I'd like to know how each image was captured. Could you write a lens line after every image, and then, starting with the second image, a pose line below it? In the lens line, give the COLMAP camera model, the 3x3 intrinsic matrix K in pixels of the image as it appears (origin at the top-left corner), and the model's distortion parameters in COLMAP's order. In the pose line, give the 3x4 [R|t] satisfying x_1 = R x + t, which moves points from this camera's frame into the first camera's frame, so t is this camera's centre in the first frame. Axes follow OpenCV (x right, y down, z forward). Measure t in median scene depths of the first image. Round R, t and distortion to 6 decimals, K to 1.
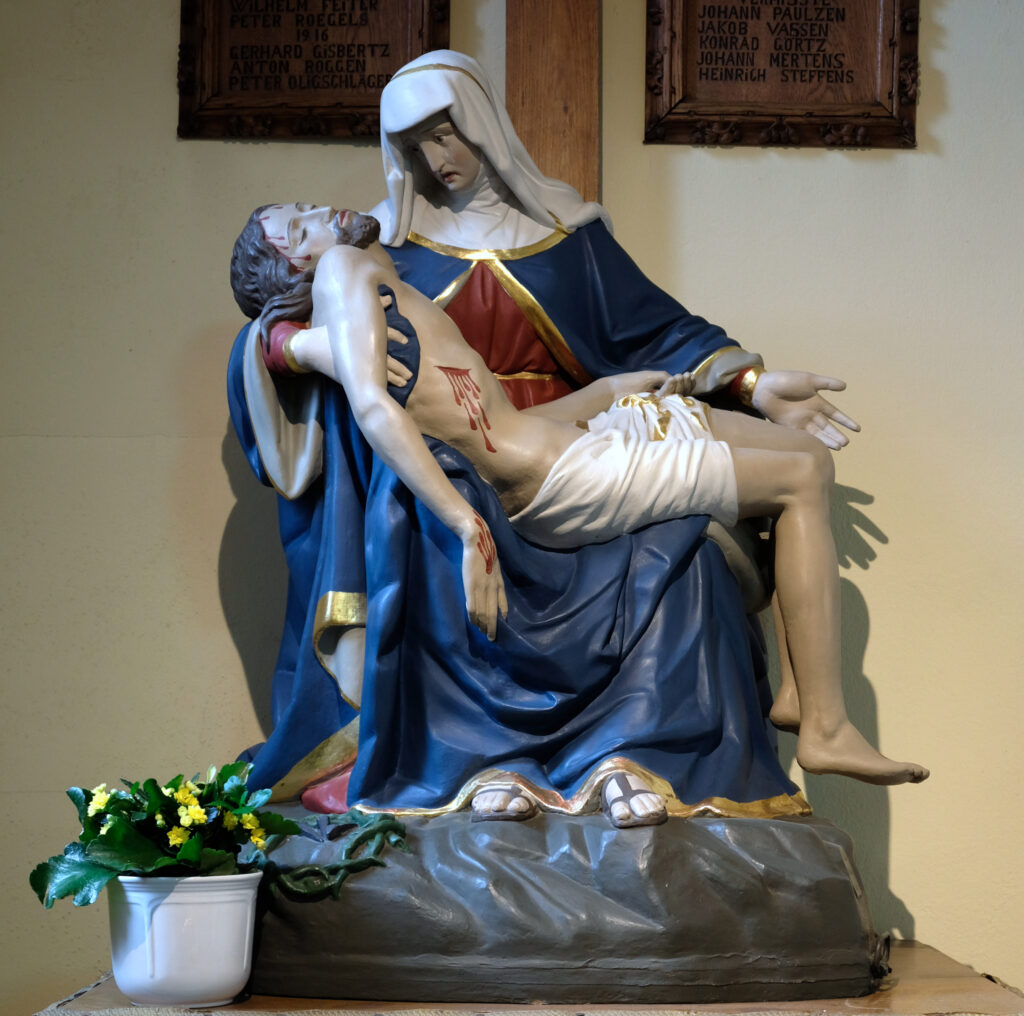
lens RADIAL K [[2716.1, 0, 511.0], [0, 2716.1, 508.5], [0, 0, 1]] dist [-0.006667, 0.000000]
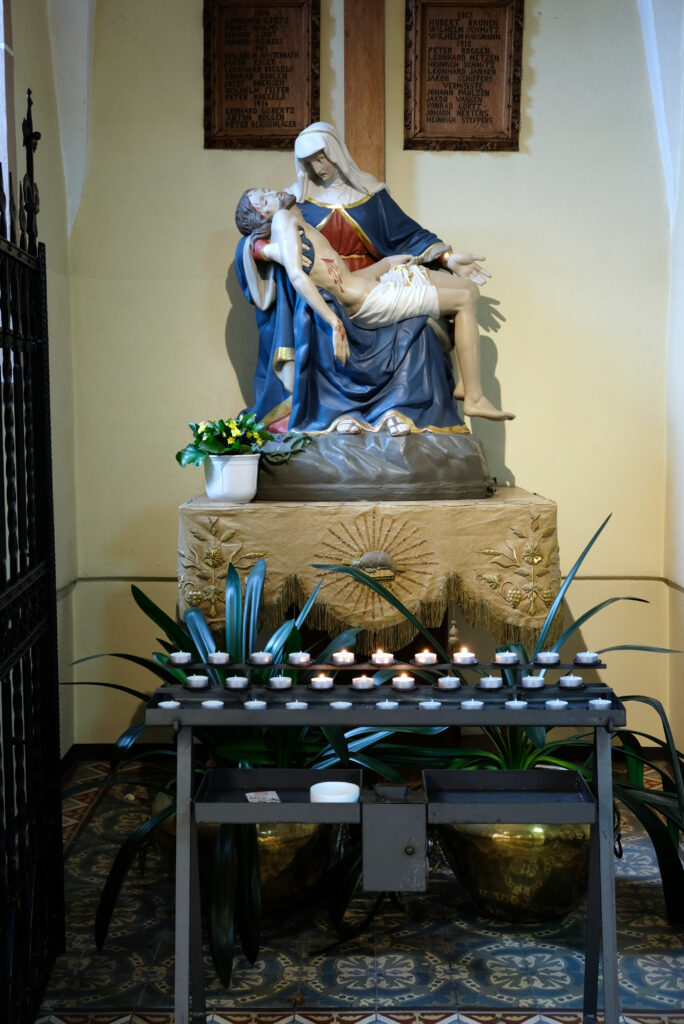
lens RADIAL K [[1305.5, 0, 340.4], [0, 1305.5, 513.6], [0, 0, 1]] dist [0.048034, 0.000000]
pose [[0.999945, -0.010069, -0.002825, -0.007166], [0.010397, 0.986167, 0.165429, -0.016896], [0.001121, -0.165449, 0.986218, -0.226557]]
